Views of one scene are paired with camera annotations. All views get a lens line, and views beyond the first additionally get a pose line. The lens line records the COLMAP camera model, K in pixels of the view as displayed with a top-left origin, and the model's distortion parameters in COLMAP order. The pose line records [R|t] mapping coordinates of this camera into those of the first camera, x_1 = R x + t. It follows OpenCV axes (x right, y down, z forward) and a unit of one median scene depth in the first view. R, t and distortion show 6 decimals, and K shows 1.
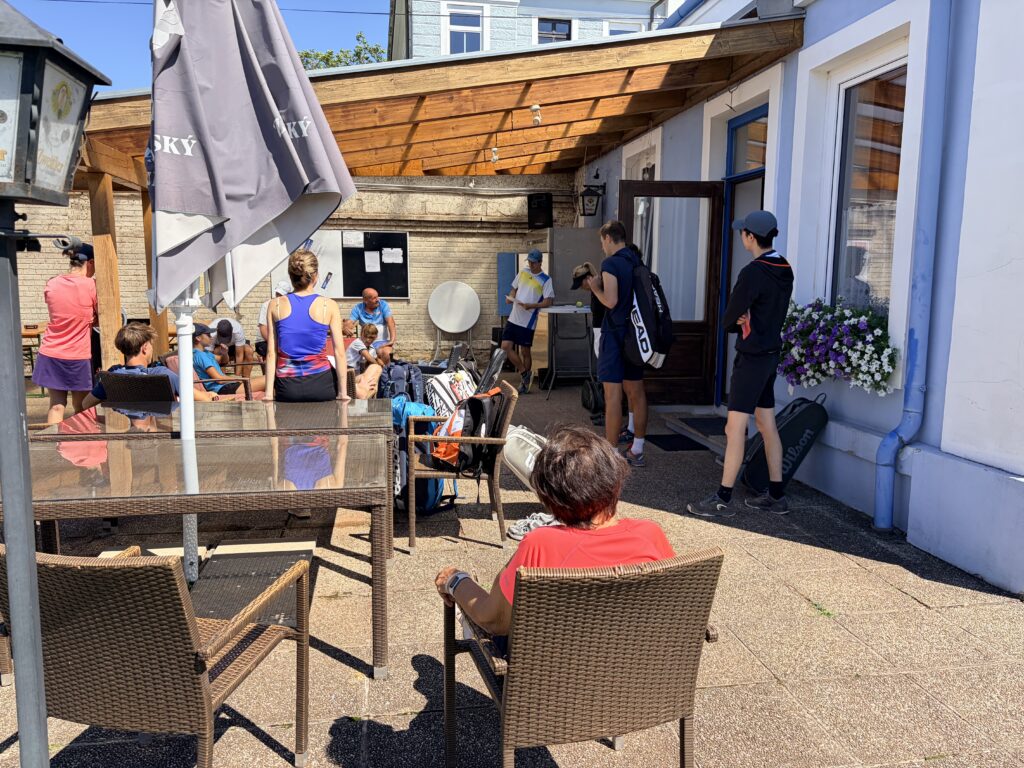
lens RADIAL K [[767.1, 0, 505.1], [0, 767.1, 380.9], [0, 0, 1]] dist [0.028423, -0.006084]
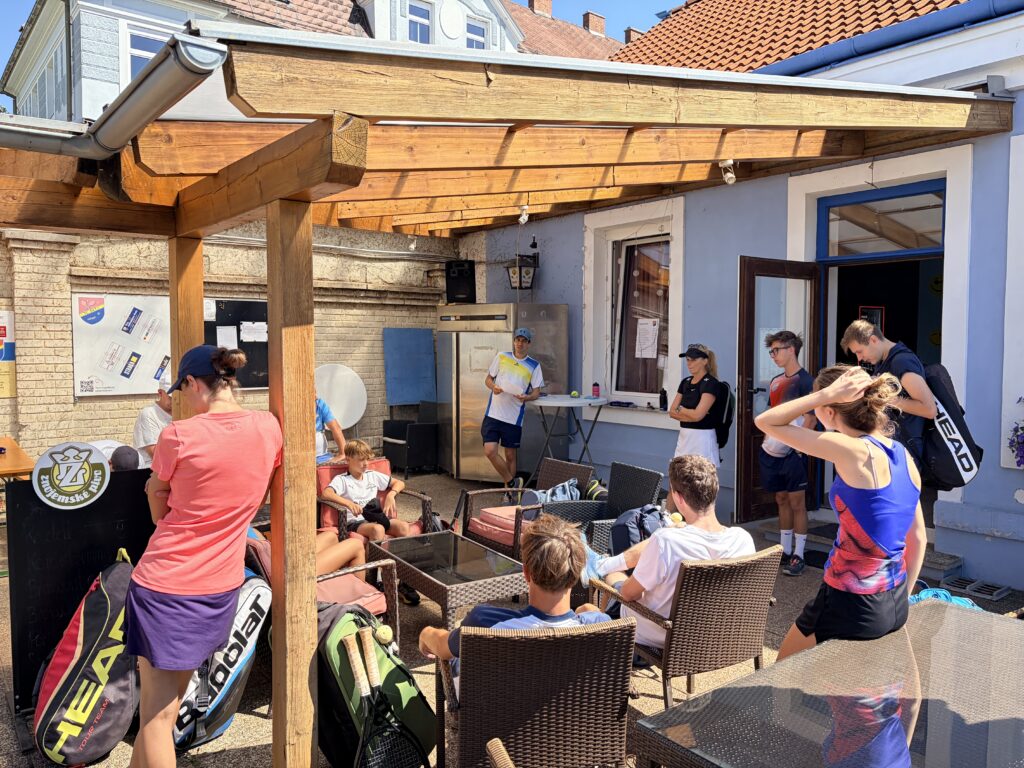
lens RADIAL K [[767.1, 0, 512.6], [0, 767.1, 386.4], [0, 0, 1]] dist [0.028423, -0.006084]
pose [[0.876478, -0.031475, 0.480412, -0.288210], [0.066560, 0.996200, -0.056165, -0.051468], [-0.476819, 0.081203, 0.875243, 0.230742]]
